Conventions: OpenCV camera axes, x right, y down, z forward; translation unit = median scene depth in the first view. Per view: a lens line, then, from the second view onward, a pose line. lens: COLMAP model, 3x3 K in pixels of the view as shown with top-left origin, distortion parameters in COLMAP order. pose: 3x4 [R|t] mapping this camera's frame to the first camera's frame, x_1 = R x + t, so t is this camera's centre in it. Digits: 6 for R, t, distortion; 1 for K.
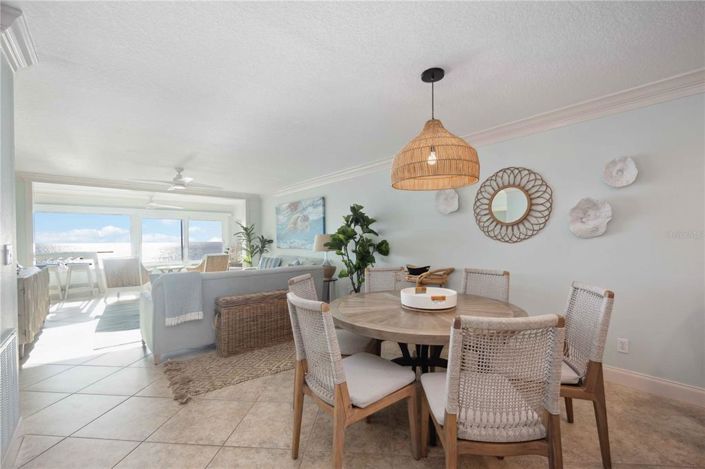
lens RADIAL K [[294.2, 0, 351.0], [0, 294.2, 240.8], [0, 0, 1]] dist [-0.000933, -0.000096]
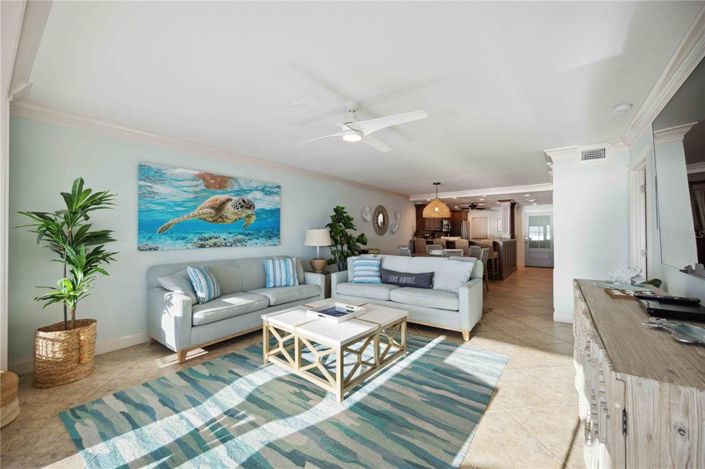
lens RADIAL K [[281.4, 0, 352.5], [0, 281.4, 234.5], [0, 0, 1]] dist [-0.000570, -0.000063]
pose [[-0.228616, 0.002301, 0.973514, -0.881808], [0.006473, 0.999979, -0.000843, 0.001223], [-0.973495, 0.006108, -0.228626, 0.885788]]
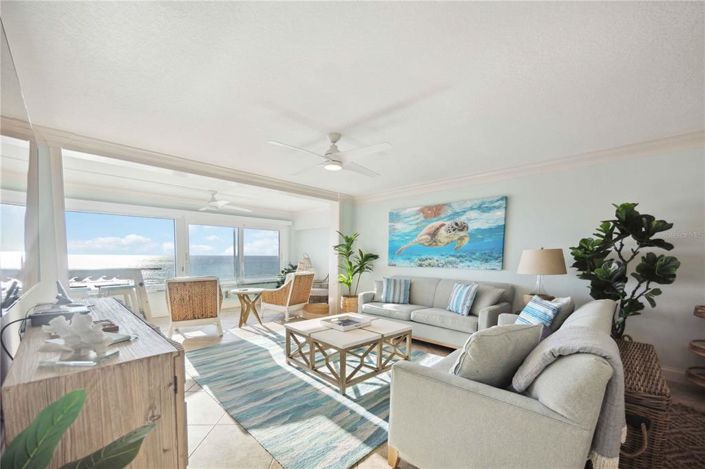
lens RADIAL K [[278.6, 0, 358.1], [0, 278.6, 282.8], [0, 0, 1]] dist [0.001257, 0.000084]
pose [[0.992941, 0.001775, 0.118599, -0.482413], [-0.012686, 0.995742, 0.091309, 0.003582], [-0.117932, -0.092169, 0.988735, 0.315131]]
